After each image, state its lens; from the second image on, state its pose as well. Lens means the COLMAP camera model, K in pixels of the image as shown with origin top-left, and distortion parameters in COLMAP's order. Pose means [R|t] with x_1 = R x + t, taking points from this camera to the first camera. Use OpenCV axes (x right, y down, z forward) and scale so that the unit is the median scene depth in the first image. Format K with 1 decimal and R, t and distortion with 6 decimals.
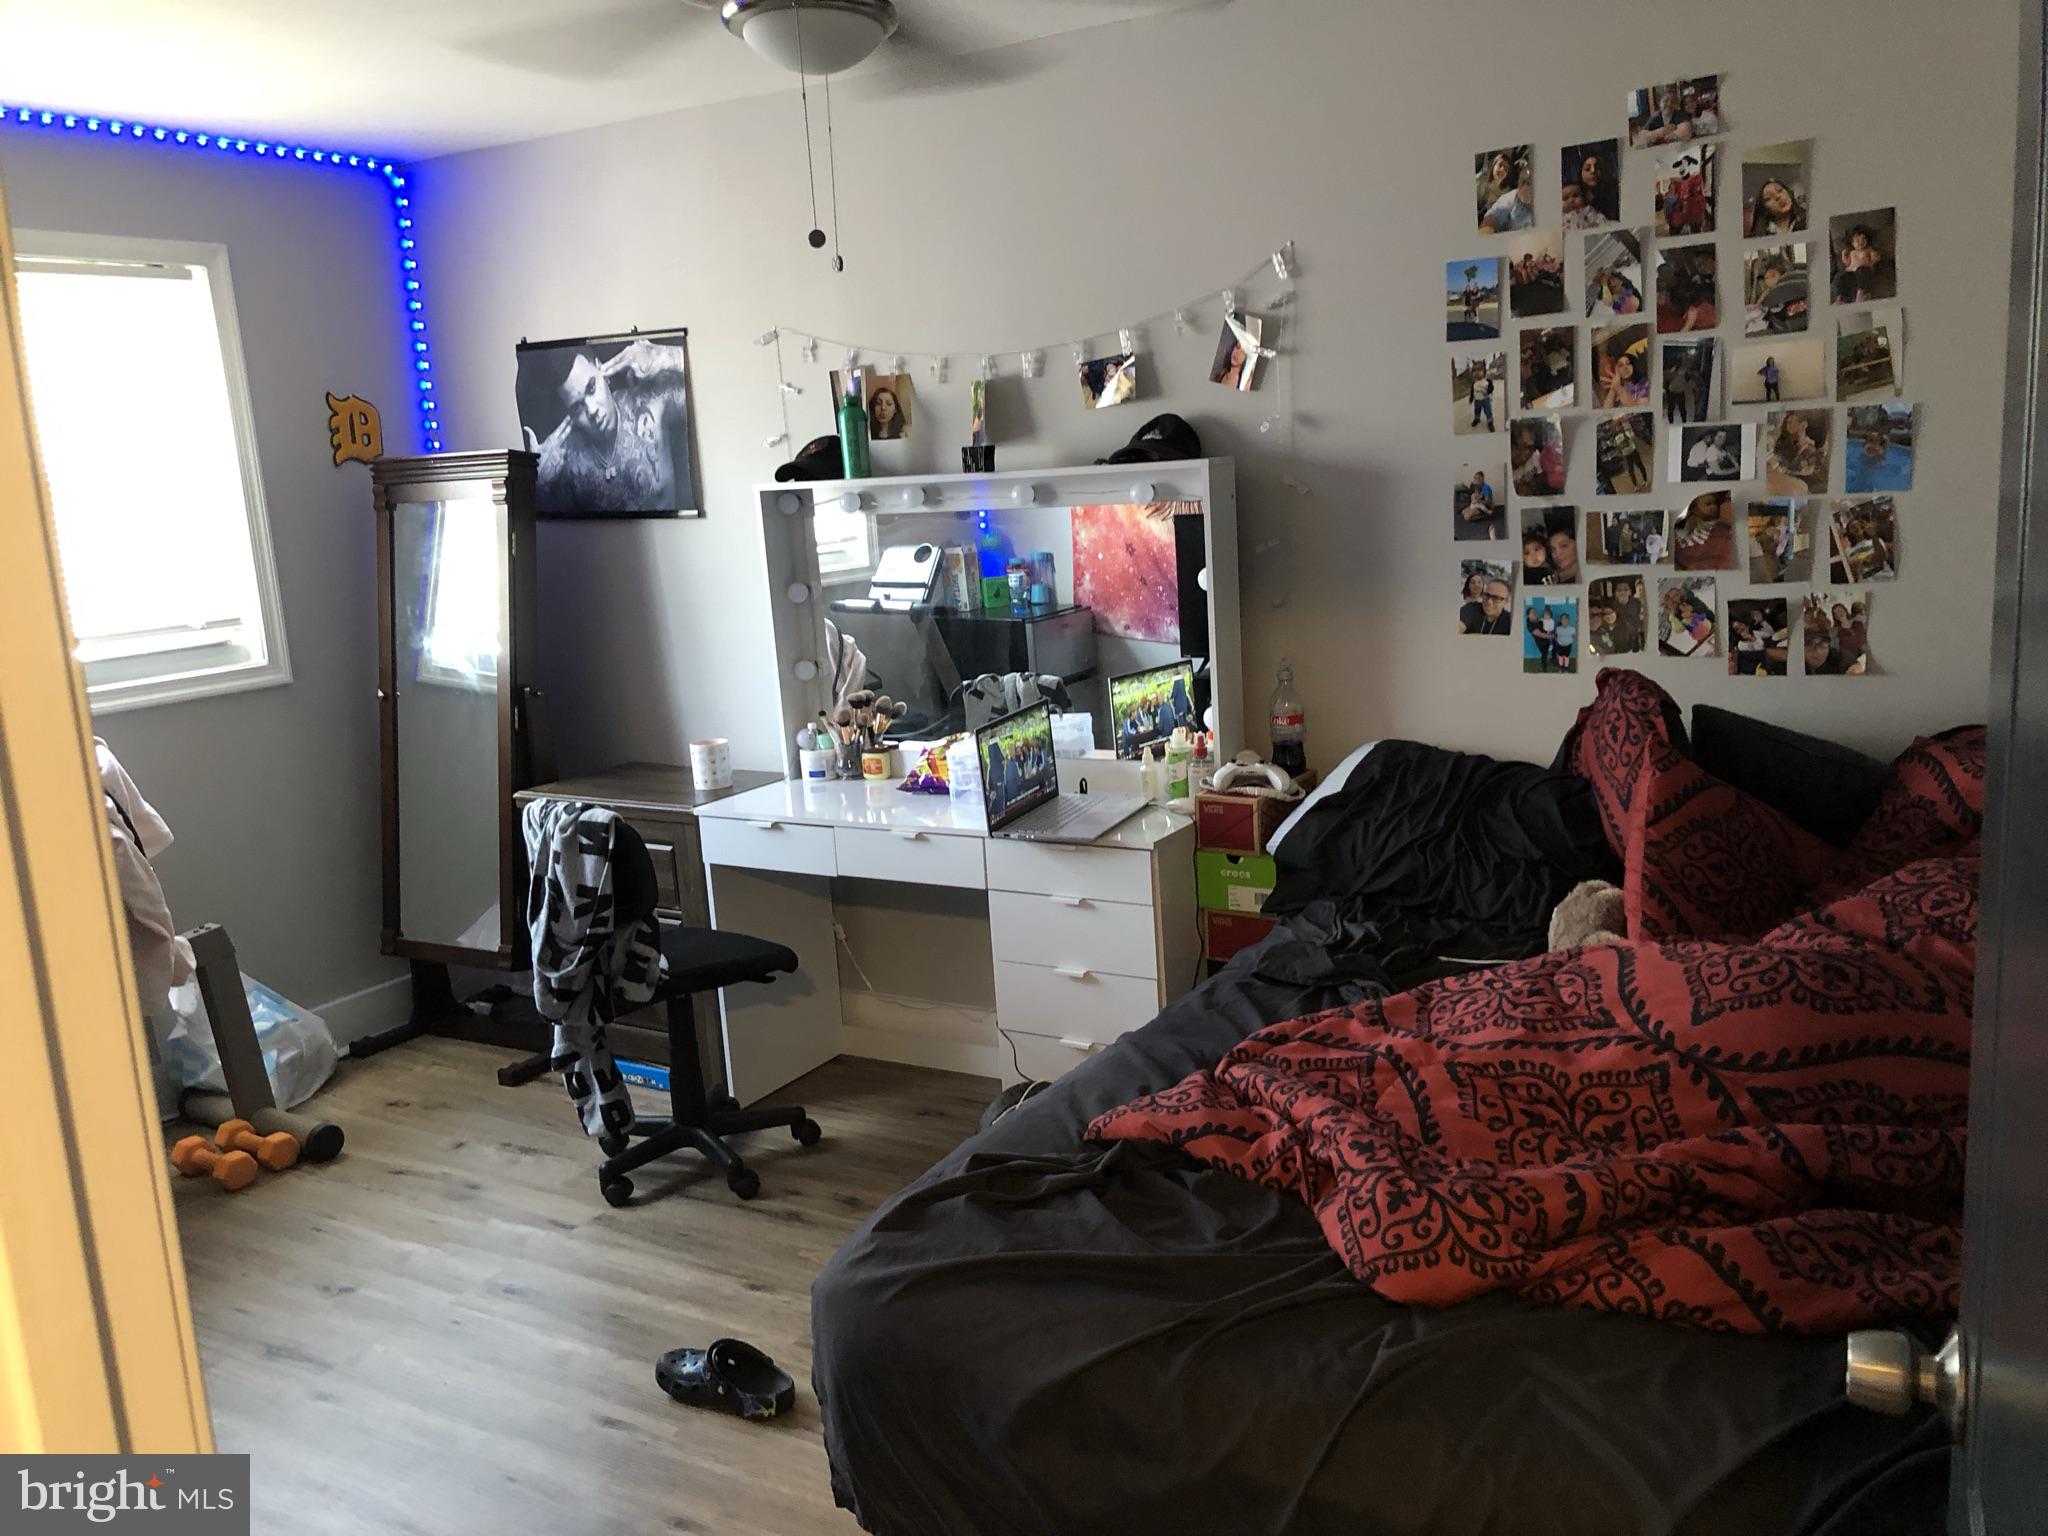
lens RADIAL K [[1681.1, 0, 1020.0], [0, 1681.1, 766.0], [0, 0, 1]] dist [0.028799, -0.026483]
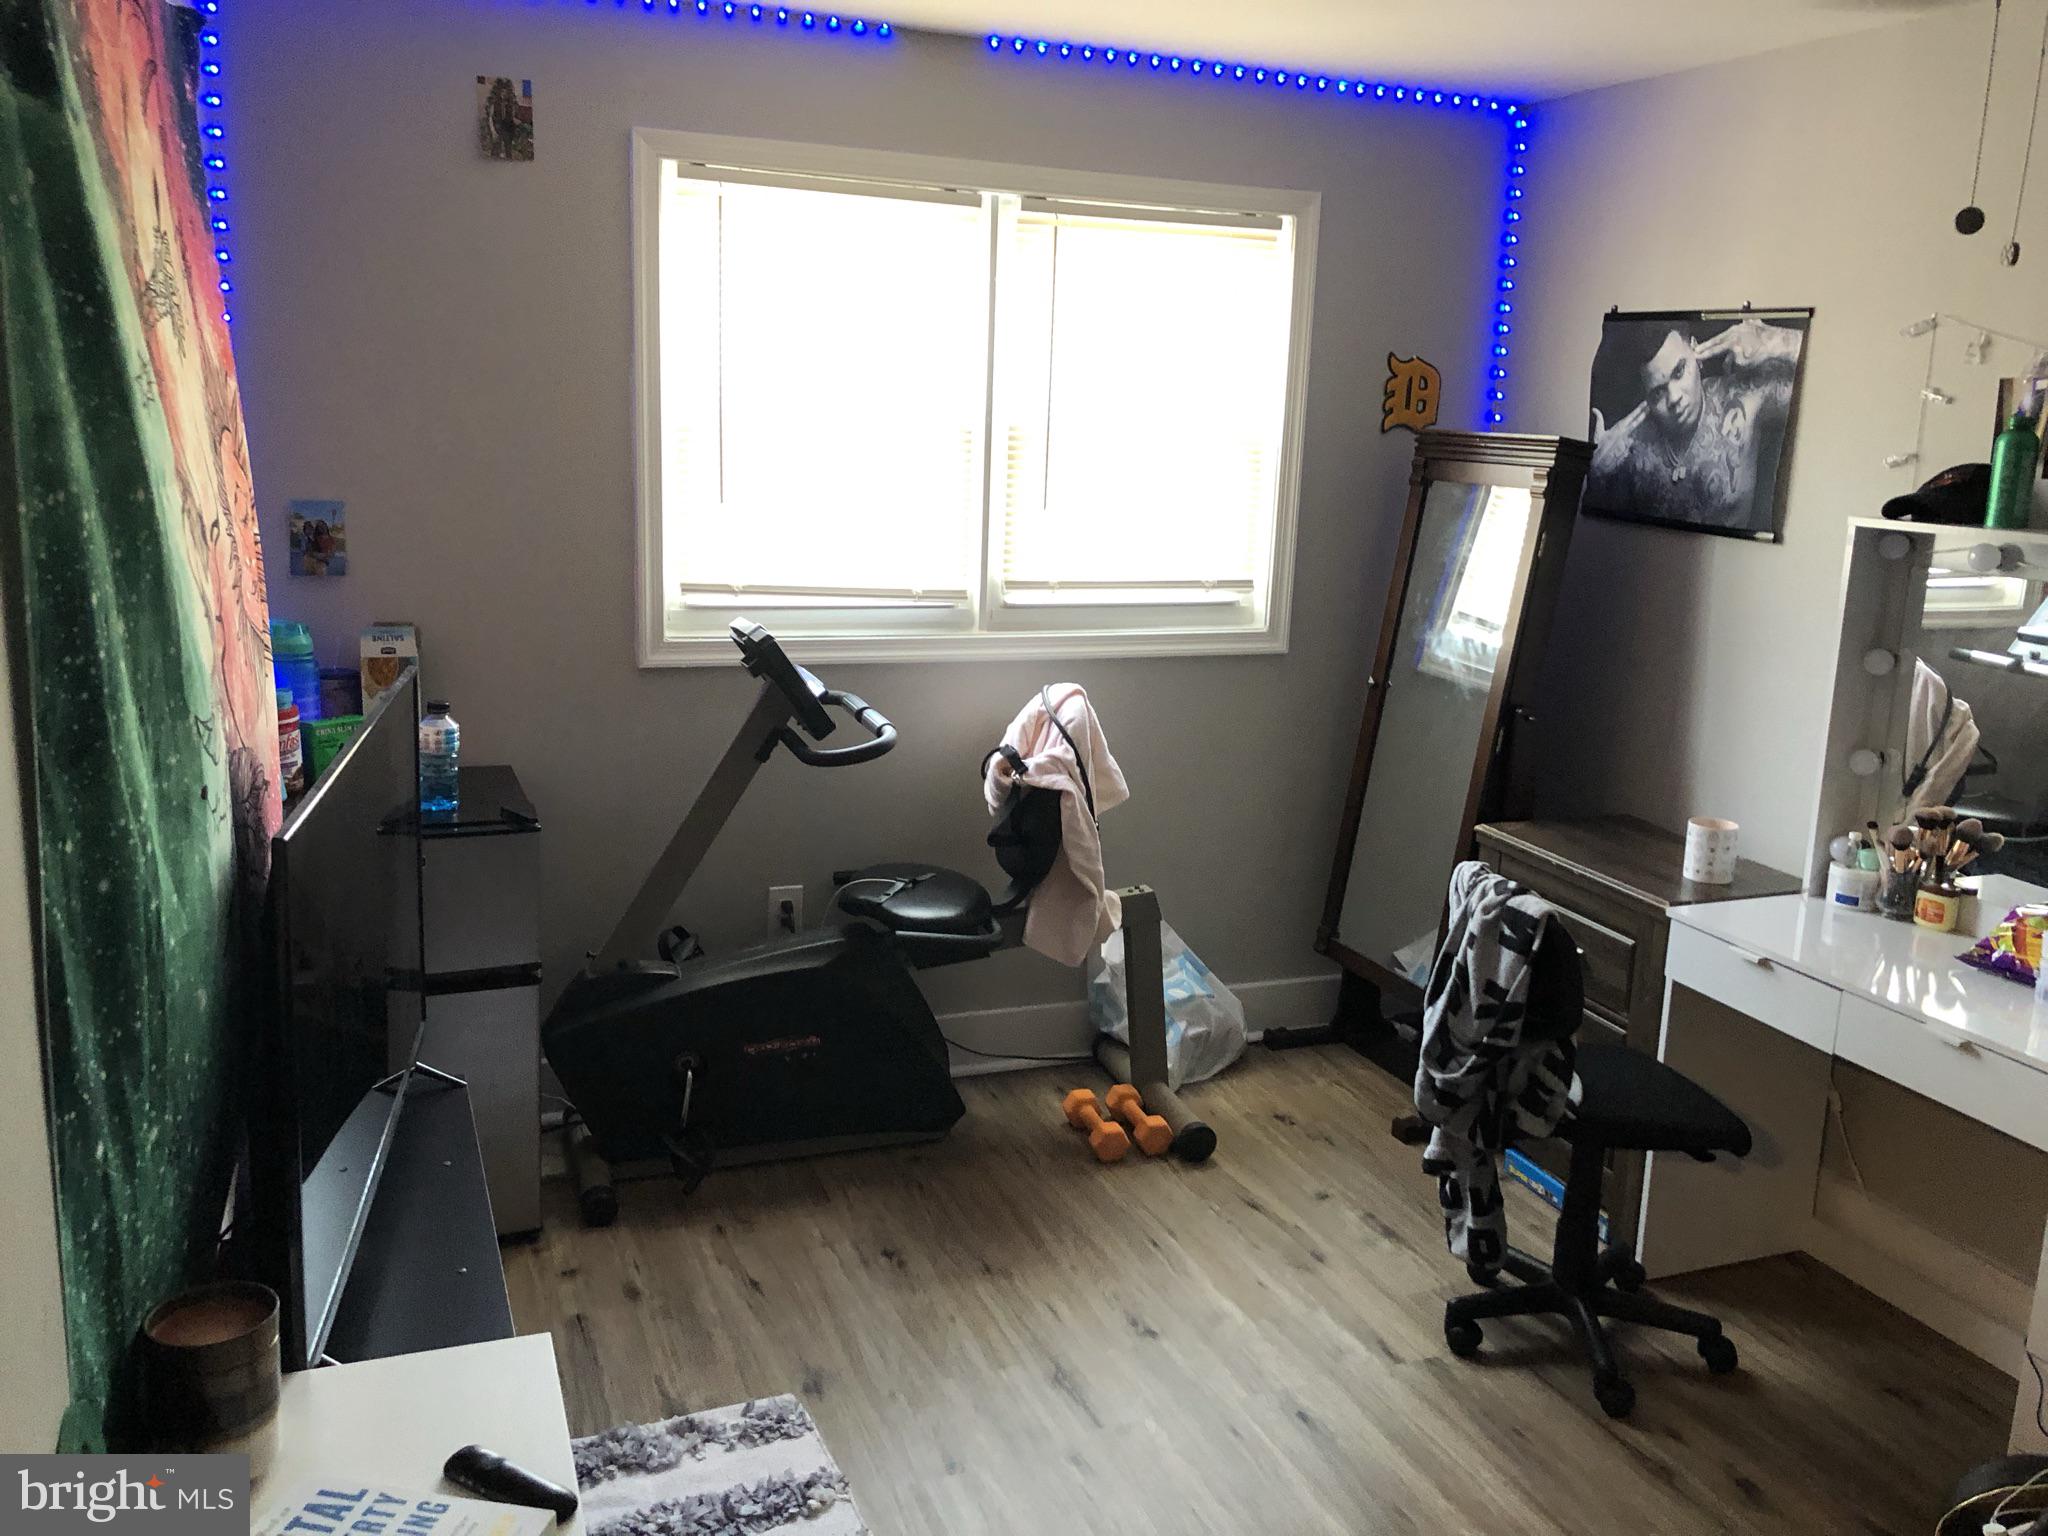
lens RADIAL K [[1681.1, 0, 1018.5], [0, 1681.1, 739.2], [0, 0, 1]] dist [0.028799, -0.026483]
pose [[0.795642, 0.209091, -0.568537, 0.001184], [-0.198101, 0.976747, 0.081985, -0.054077], [0.572460, 0.047397, 0.818562, 0.144125]]
